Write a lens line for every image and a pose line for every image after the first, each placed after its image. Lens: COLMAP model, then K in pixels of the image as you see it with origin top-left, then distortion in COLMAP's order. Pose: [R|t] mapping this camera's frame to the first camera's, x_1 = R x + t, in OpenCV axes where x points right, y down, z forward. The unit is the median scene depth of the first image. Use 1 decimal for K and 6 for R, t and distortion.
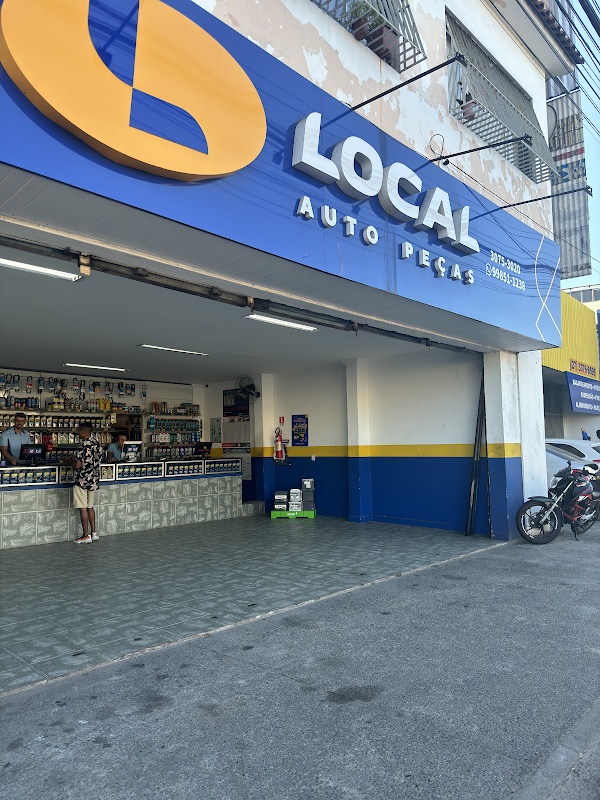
lens RADIAL K [[620.2, 0, 300.0], [0, 620.2, 400.0], [0, 0, 1]] dist [0.065062, -0.094193]
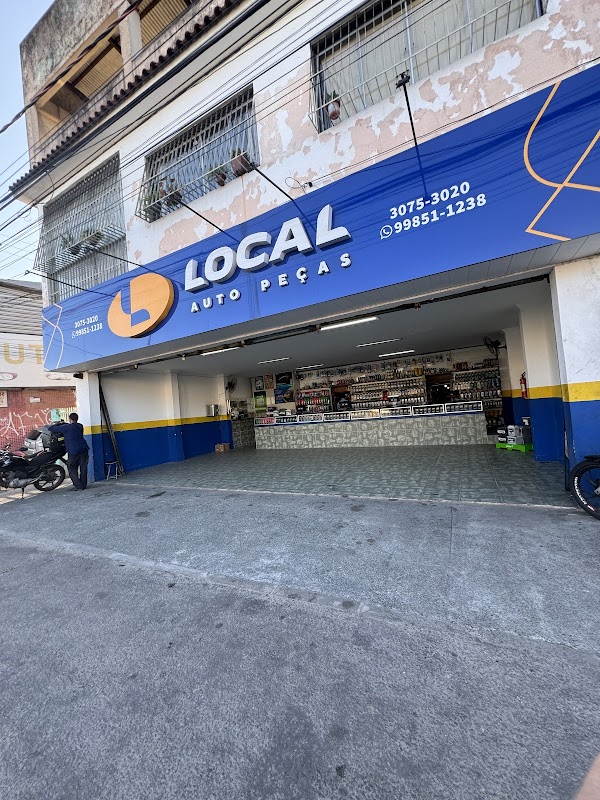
lens RADIAL K [[357.4, 0, 300.0], [0, 357.4, 400.0], [0, 0, 1]] dist [0.000665, 0.000033]
pose [[0.177843, -0.022330, -0.983806, 0.787514], [0.158543, 0.987332, 0.006250, 0.036356], [0.971203, -0.157087, 0.179130, 0.659796]]
